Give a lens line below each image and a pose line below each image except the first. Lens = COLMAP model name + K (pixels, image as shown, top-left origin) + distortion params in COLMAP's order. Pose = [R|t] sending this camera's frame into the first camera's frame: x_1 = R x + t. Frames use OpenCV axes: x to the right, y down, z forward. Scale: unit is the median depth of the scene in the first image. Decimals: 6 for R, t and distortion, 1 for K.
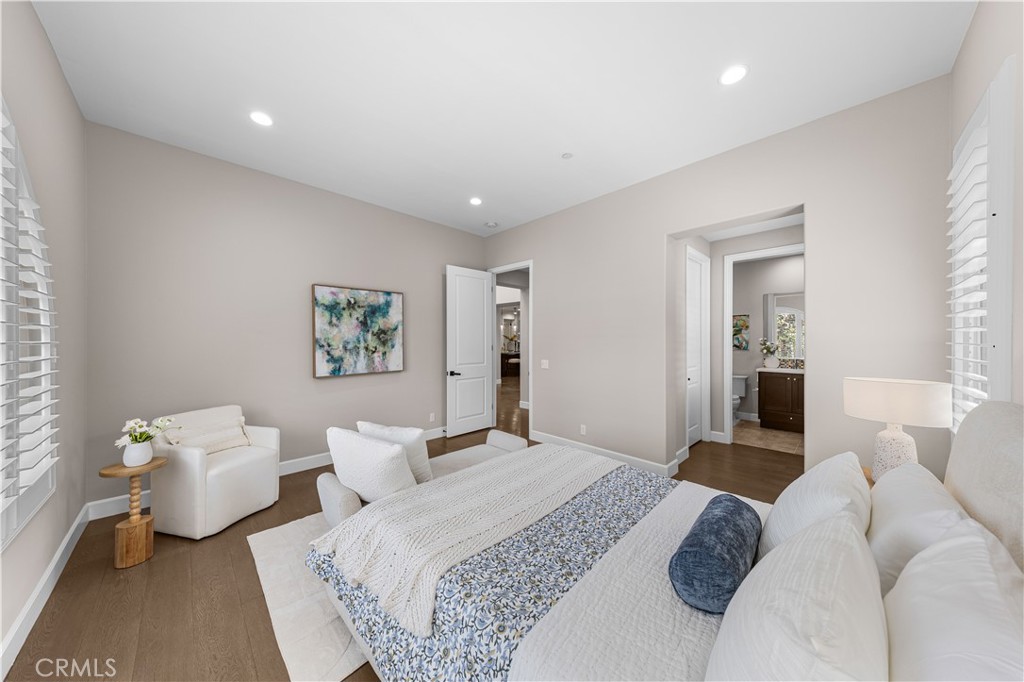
lens RADIAL K [[341.8, 0, 511.7], [0, 341.8, 343.6], [0, 0, 1]] dist [-0.001693, -0.000144]
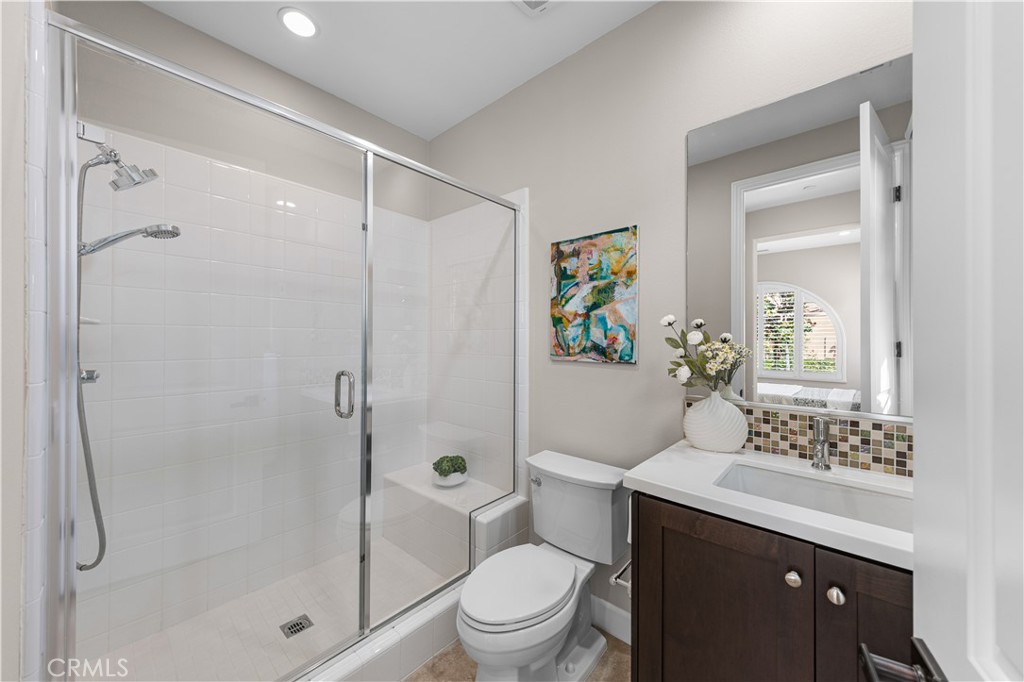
lens RADIAL K [[383.2, 0, 508.4], [0, 383.2, 341.7], [0, 0, 1]] dist [0.014375, -0.000014]
pose [[0.997644, 0.004042, 0.068483, 0.581213], [-0.003897, 0.999990, -0.002252, 0.002689], [-0.068491, 0.001979, 0.997650, 0.723724]]
